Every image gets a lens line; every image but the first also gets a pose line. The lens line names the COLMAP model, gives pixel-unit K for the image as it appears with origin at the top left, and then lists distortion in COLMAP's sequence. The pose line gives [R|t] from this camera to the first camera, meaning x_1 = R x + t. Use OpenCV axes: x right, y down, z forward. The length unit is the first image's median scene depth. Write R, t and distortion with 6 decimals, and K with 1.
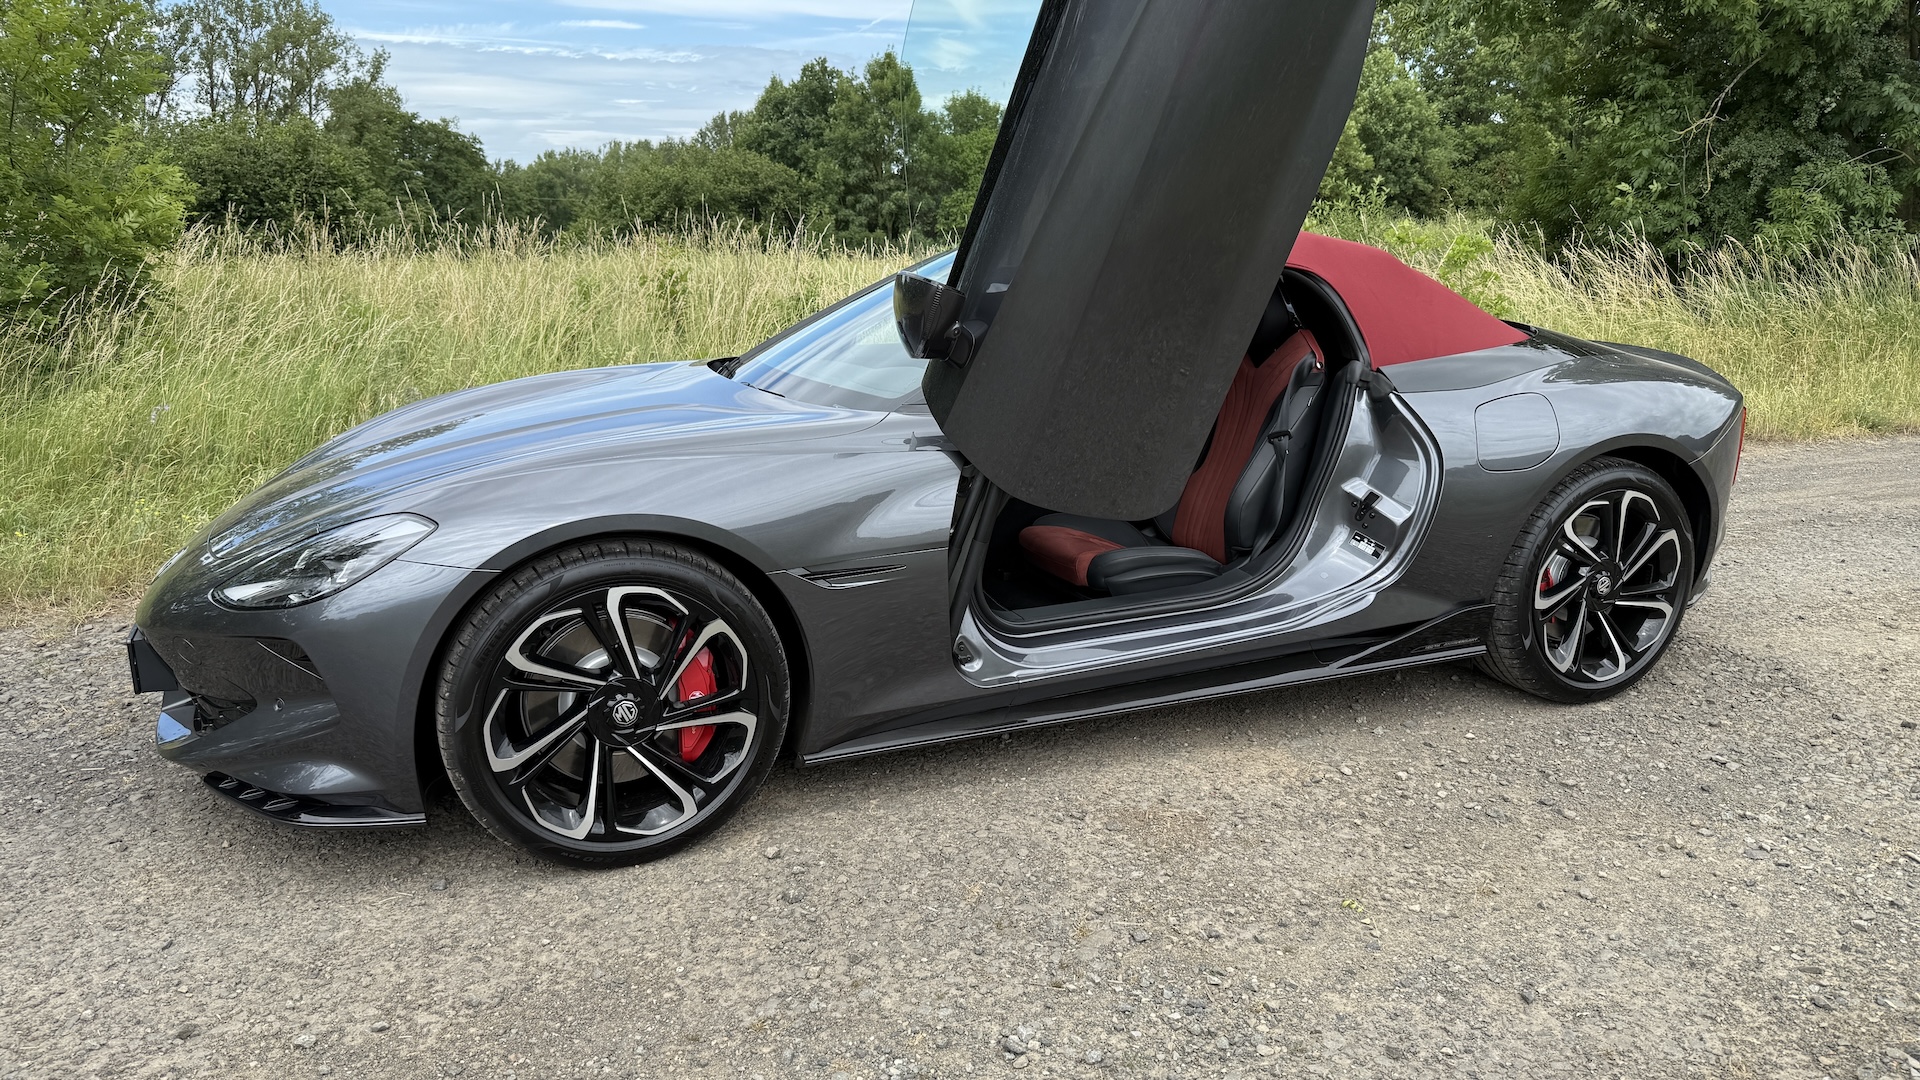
lens RADIAL K [[1356.3, 0, 961.4], [0, 1356.3, 541.3], [0, 0, 1]] dist [0.061192, -0.088714]
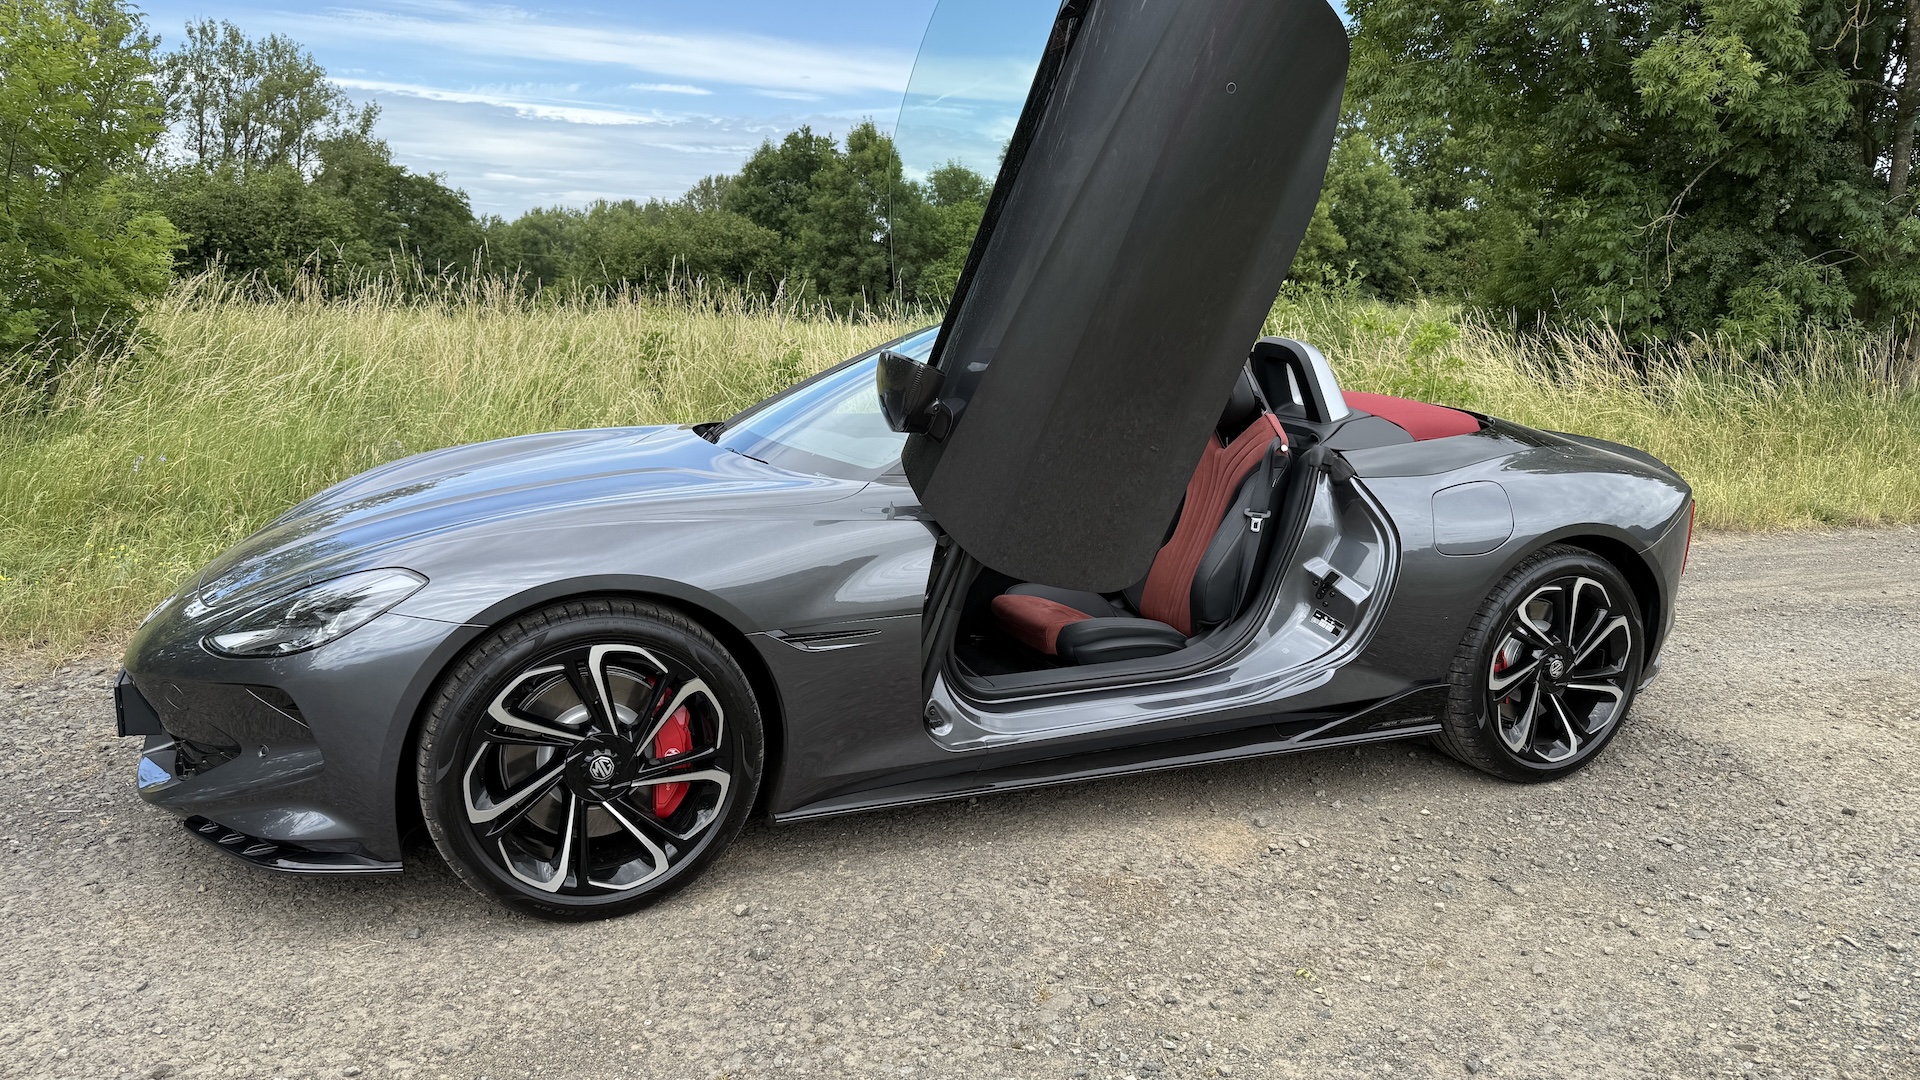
lens RADIAL K [[1358.5, 0, 956.0], [0, 1358.5, 541.4], [0, 0, 1]] dist [0.056049, -0.083139]
pose [[0.999499, 0.027706, 0.015282, -0.001160], [-0.026951, 0.998504, -0.047586, -0.002213], [-0.016578, 0.047150, 0.998750, -0.031181]]
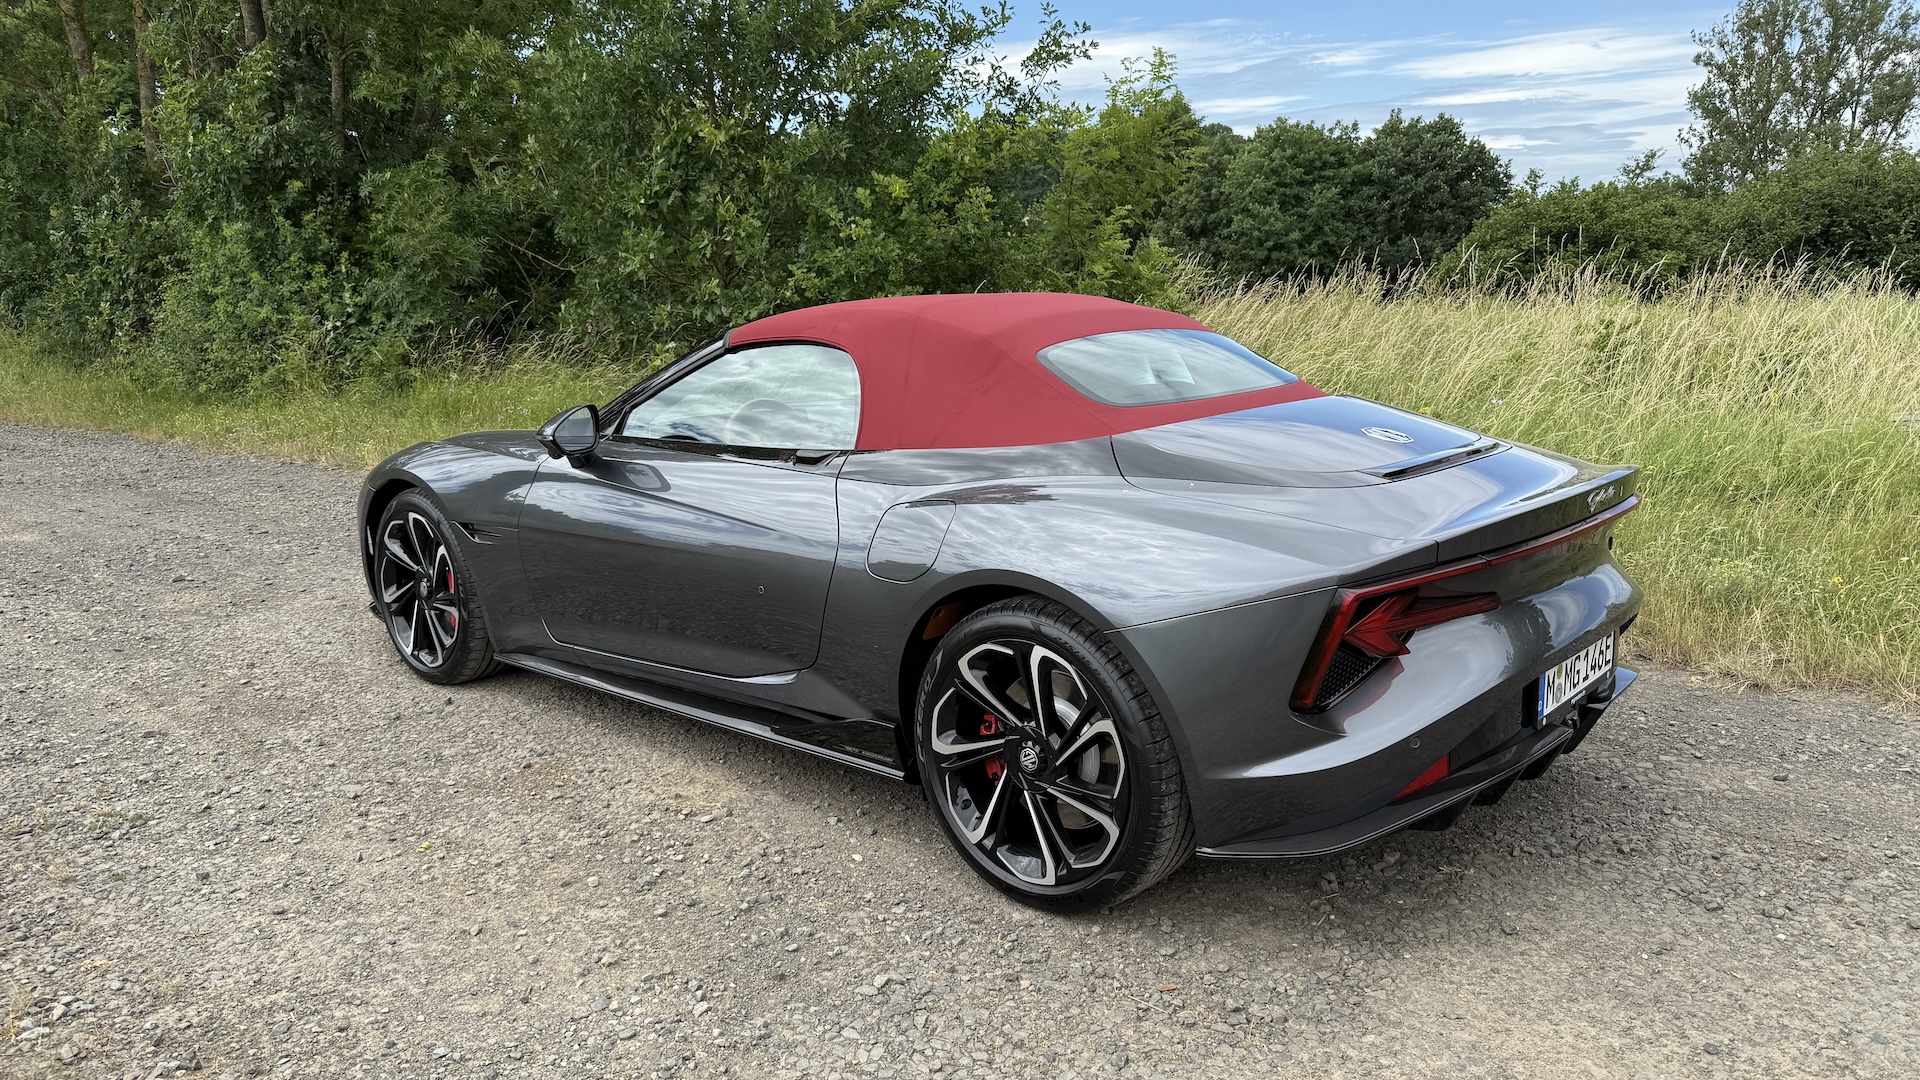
lens RADIAL K [[1351.7, 0, 953.2], [0, 1351.7, 546.8], [0, 0, 1]] dist [0.035475, -0.043546]
pose [[0.424079, 0.168651, -0.889783, 1.295349], [-0.184220, 0.978030, 0.097576, -0.179117], [0.886690, 0.122536, 0.445831, 0.690931]]
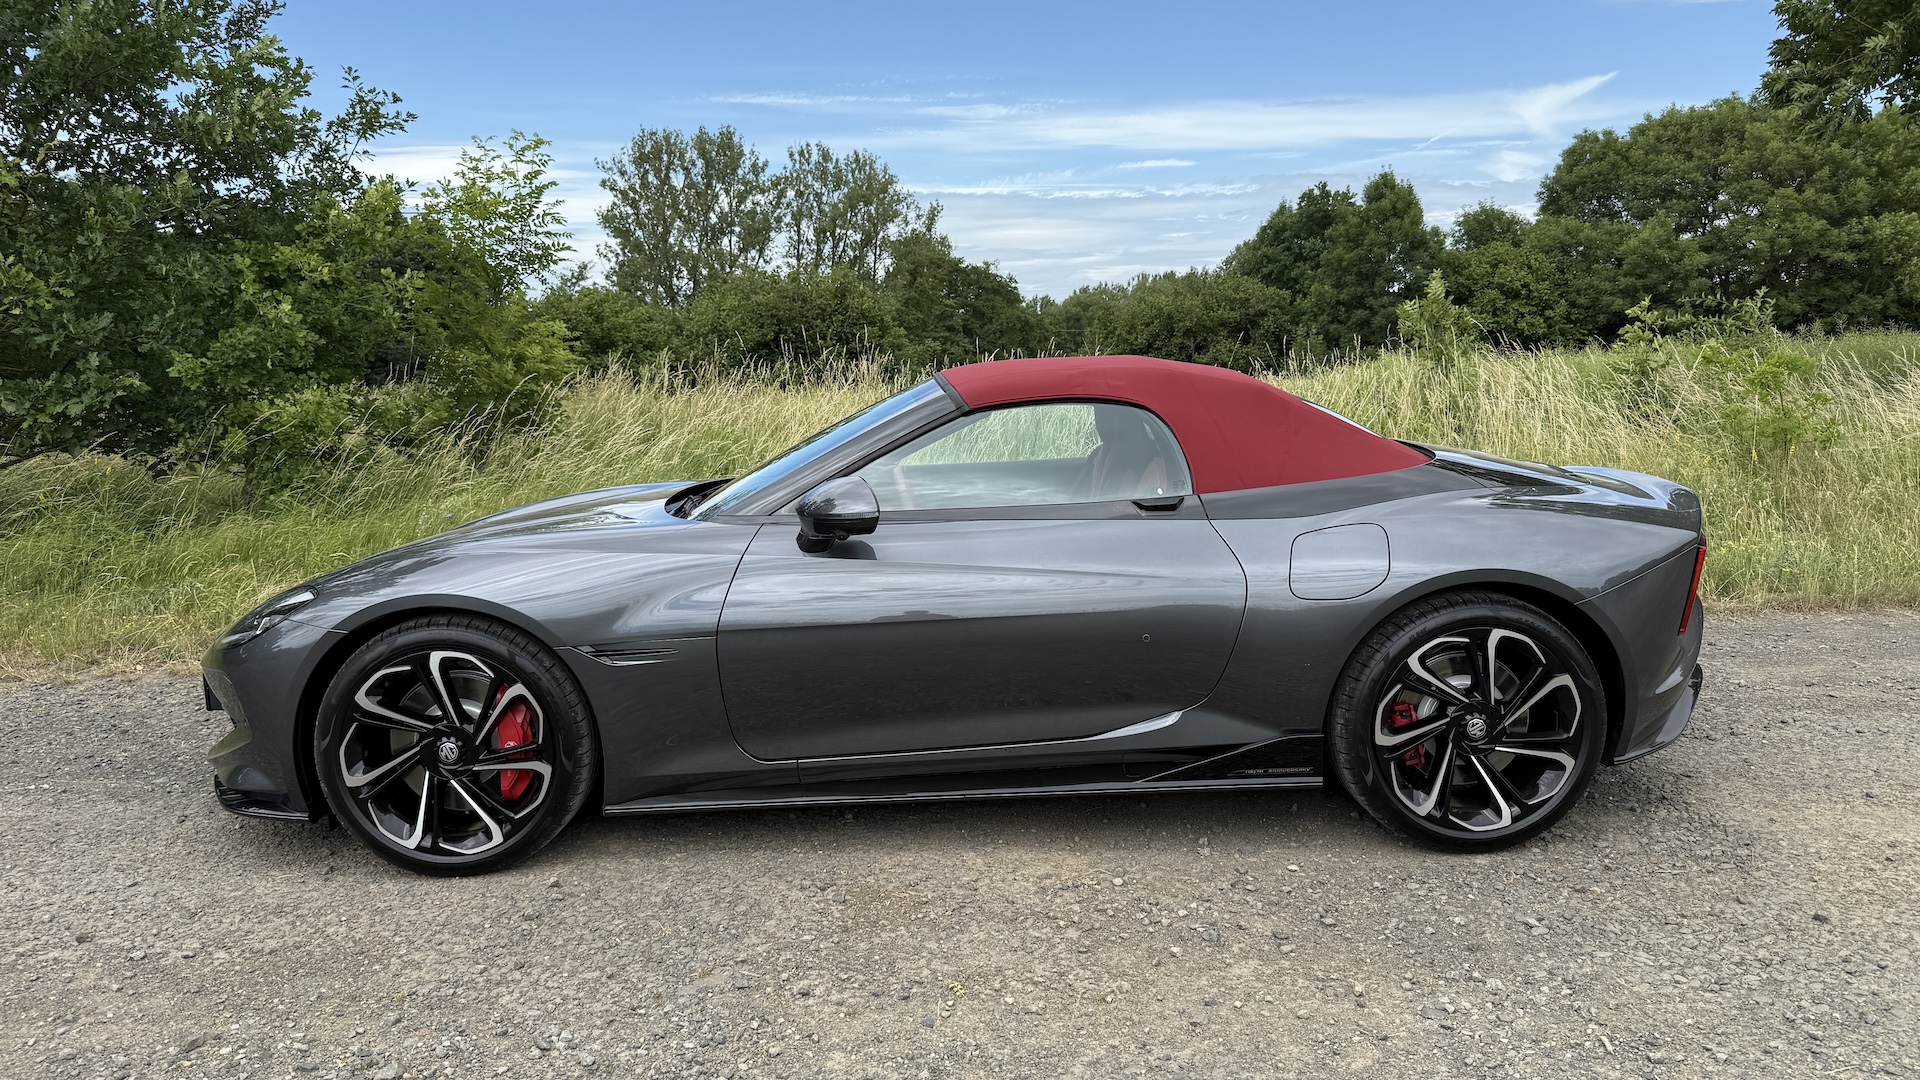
lens RADIAL K [[1350.5, 0, 961.6], [0, 1350.5, 554.5], [0, 0, 1]] dist [0.094312, -0.157207]
pose [[0.928985, 0.034442, -0.368511, 0.556374], [-0.062961, 0.995855, -0.065645, -0.003401], [0.364722, 0.084185, 0.927303, -0.015950]]
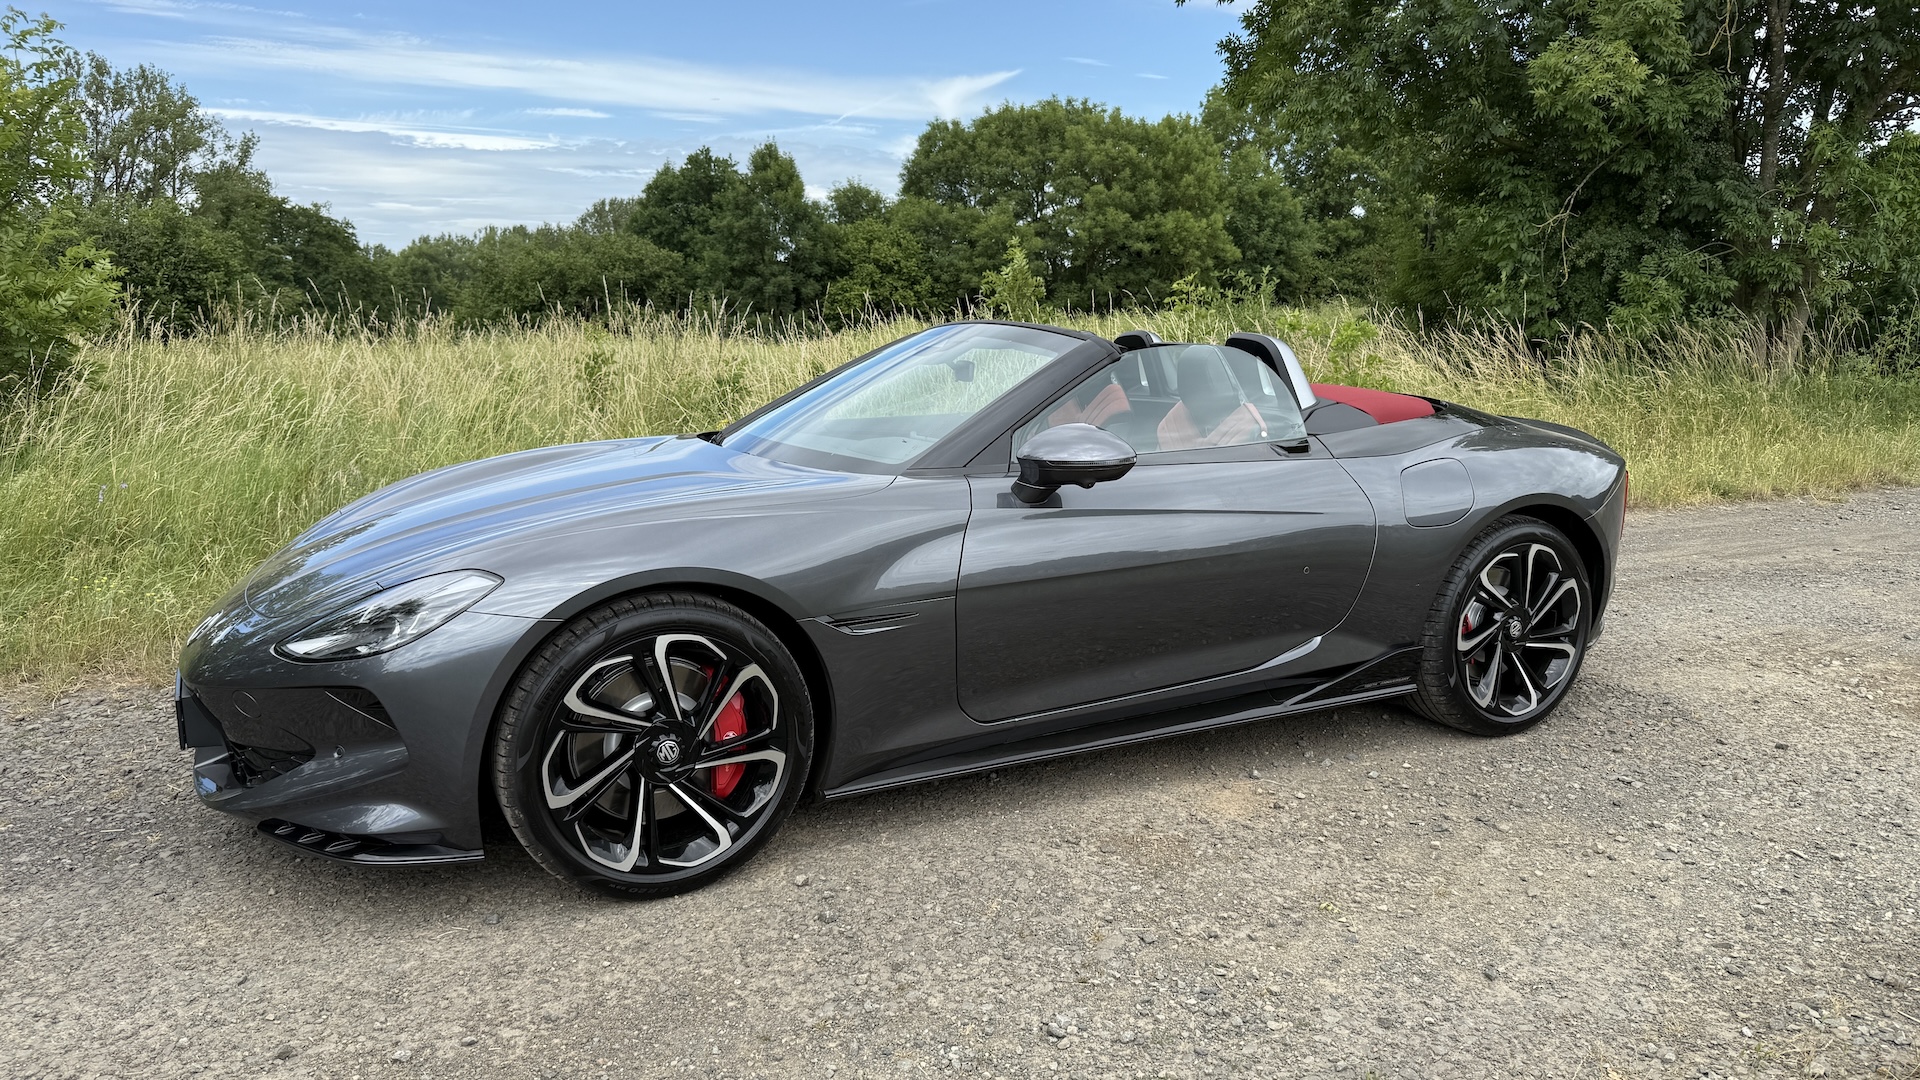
lens RADIAL K [[1350.5, 0, 961.6], [0, 1350.5, 554.5], [0, 0, 1]] dist [0.094312, -0.157207]
pose [[0.996281, -0.012790, 0.085209, -0.088139], [0.017143, 0.998574, -0.050558, 0.023158], [-0.084441, 0.051831, 0.995080, -0.088001]]
